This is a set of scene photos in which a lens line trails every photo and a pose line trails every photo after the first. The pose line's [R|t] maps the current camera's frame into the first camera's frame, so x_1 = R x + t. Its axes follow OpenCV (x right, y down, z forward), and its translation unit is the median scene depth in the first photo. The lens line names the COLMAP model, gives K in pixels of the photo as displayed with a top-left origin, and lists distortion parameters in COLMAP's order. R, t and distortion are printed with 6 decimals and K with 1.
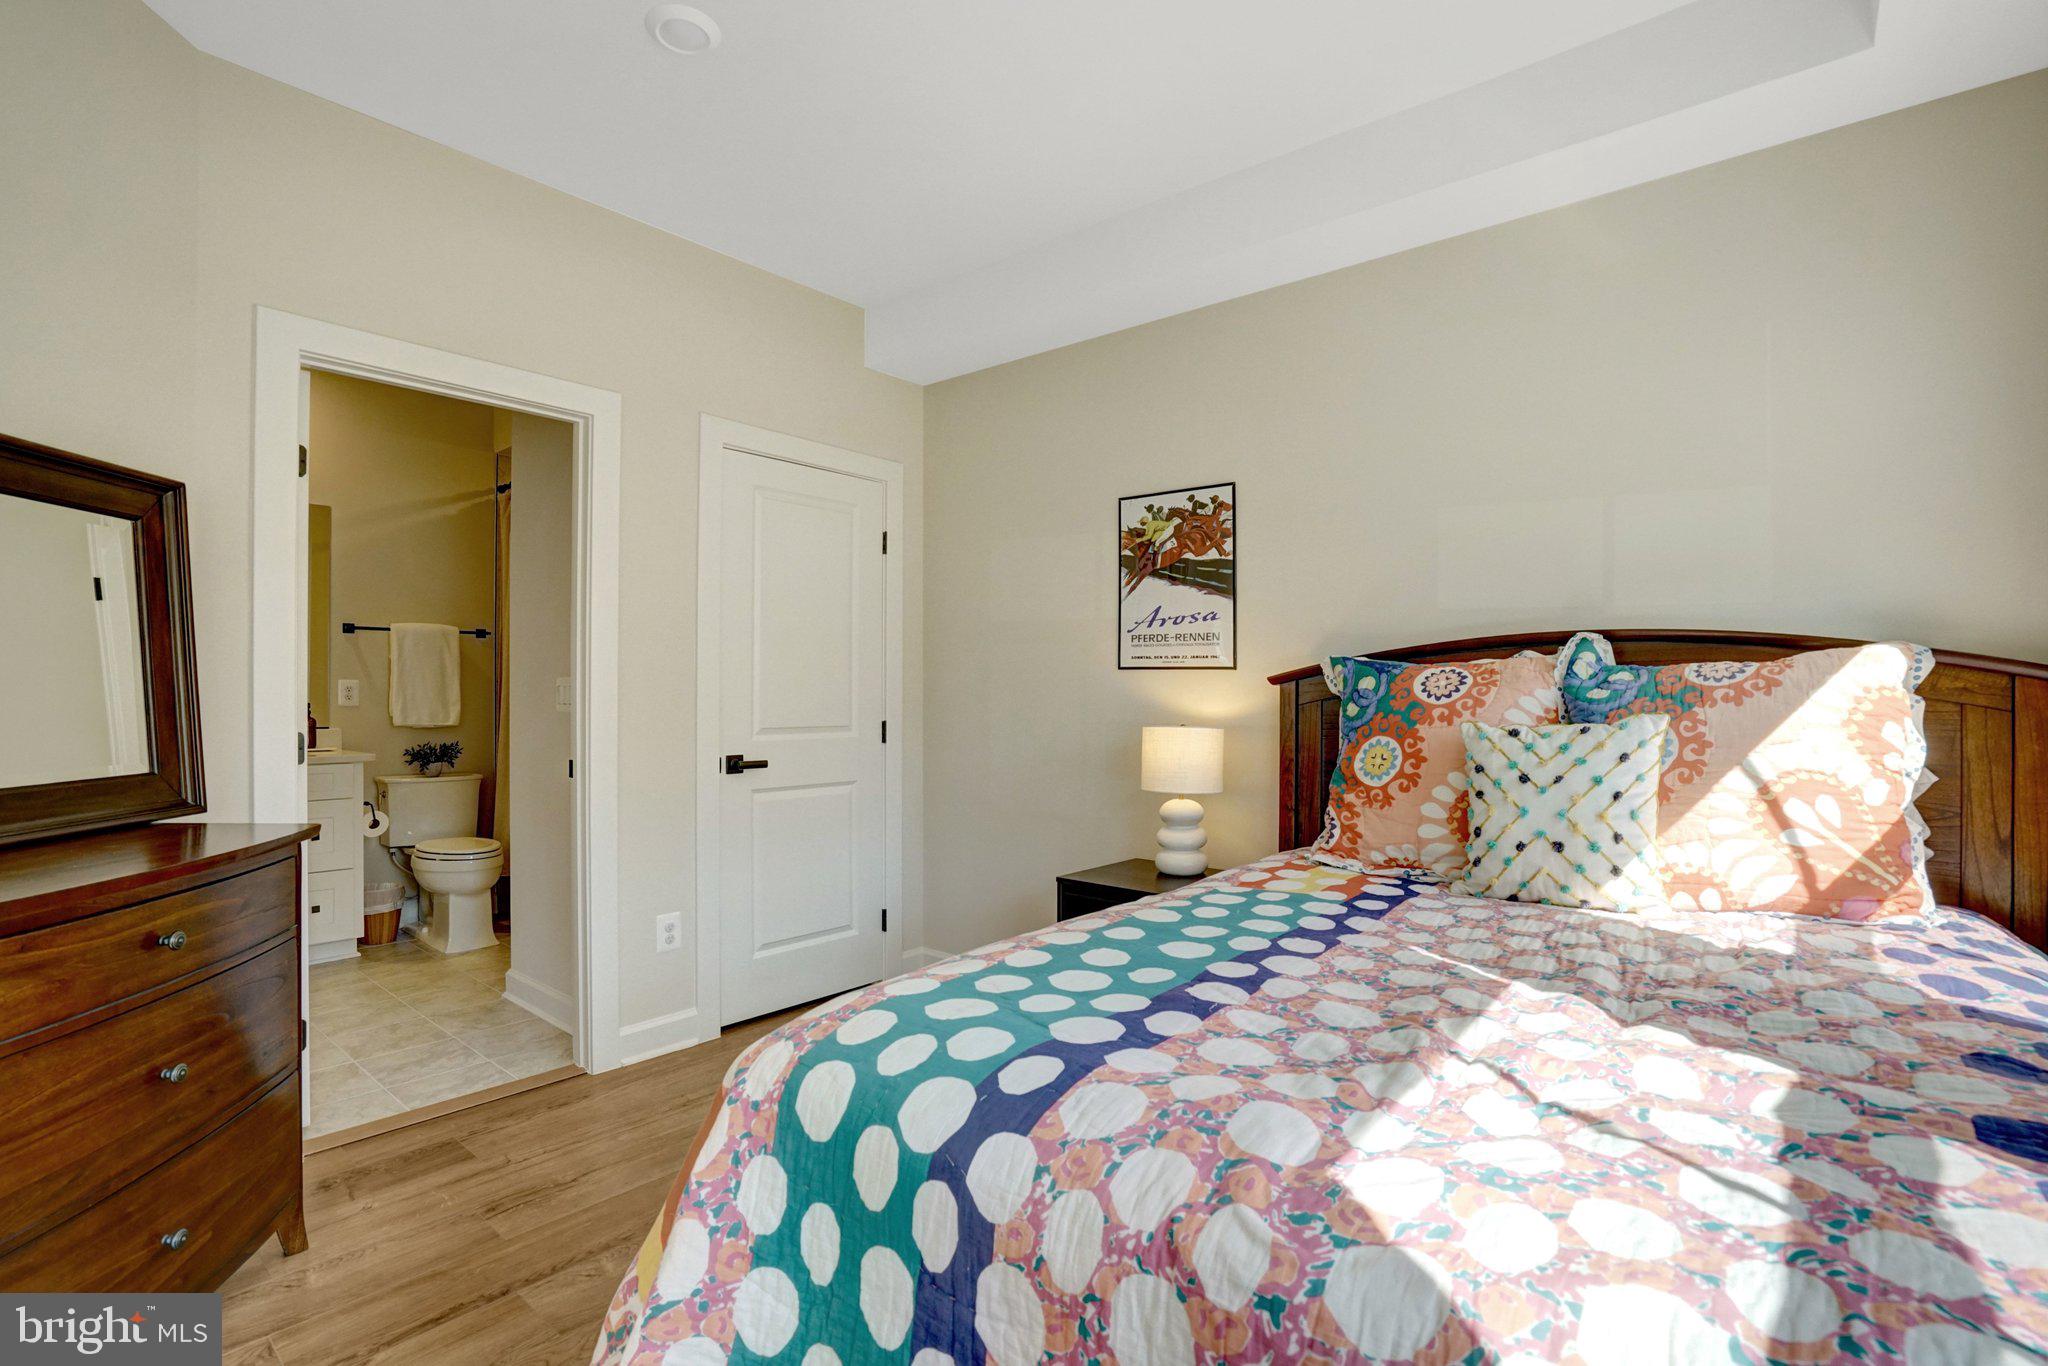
lens RADIAL K [[945.7, 0, 1026.3], [0, 945.7, 691.5], [0, 0, 1]] dist [-0.036459, 0.003985]
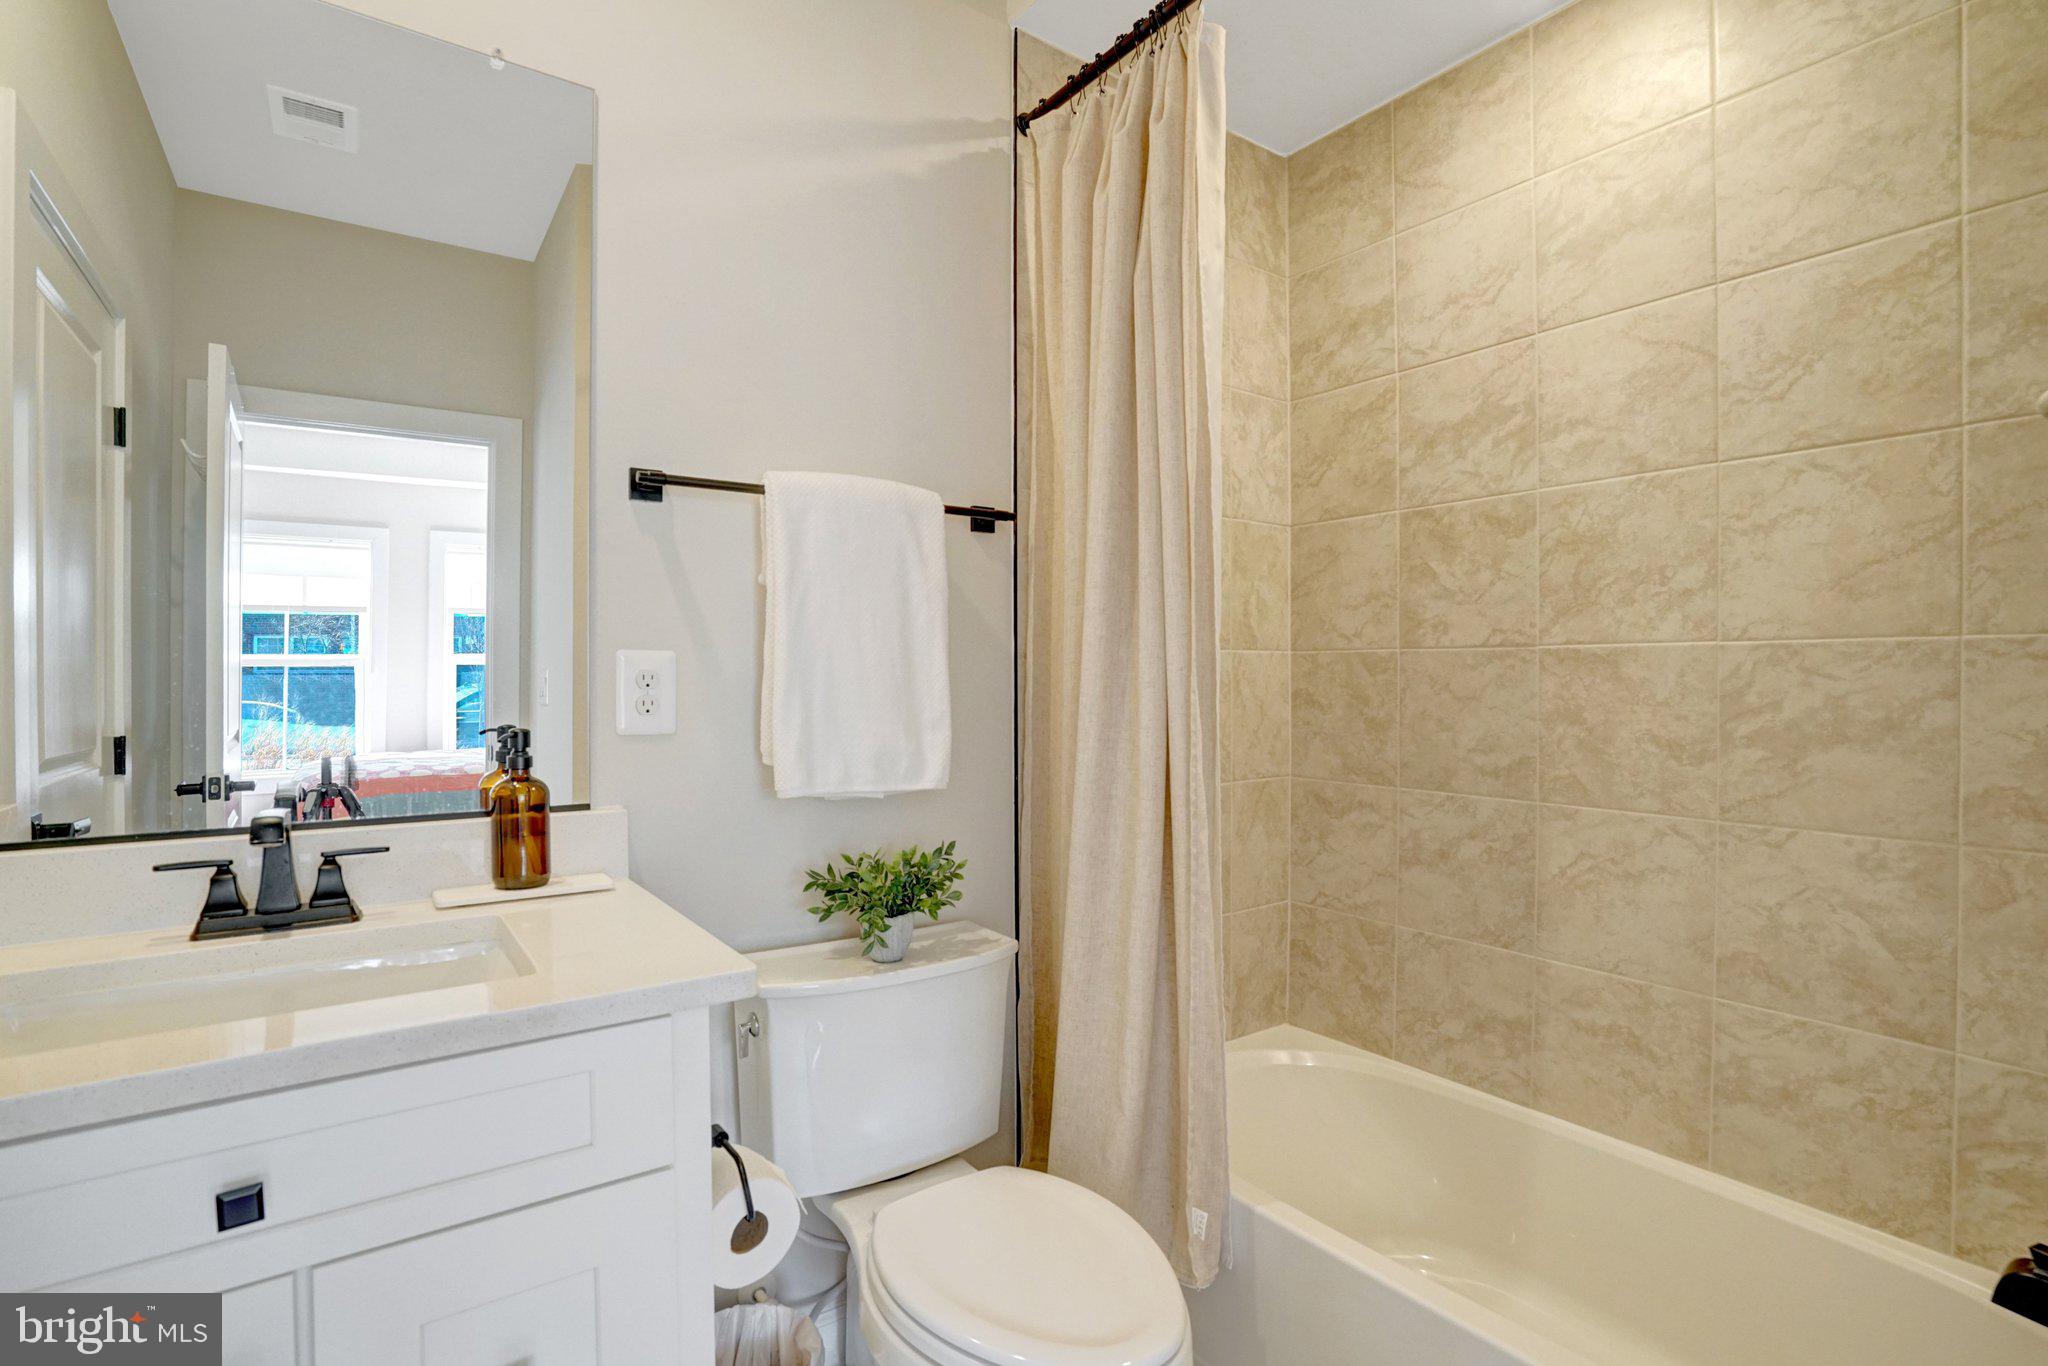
lens RADIAL K [[945.7, 0, 1027.6], [0, 945.7, 696.5], [0, 0, 1]] dist [-0.036459, 0.003985]
pose [[0.971345, 0.004470, -0.237632, -0.520332], [-0.000868, 0.999883, 0.015259, -0.001844], [0.237673, -0.014615, 0.971235, 0.709768]]
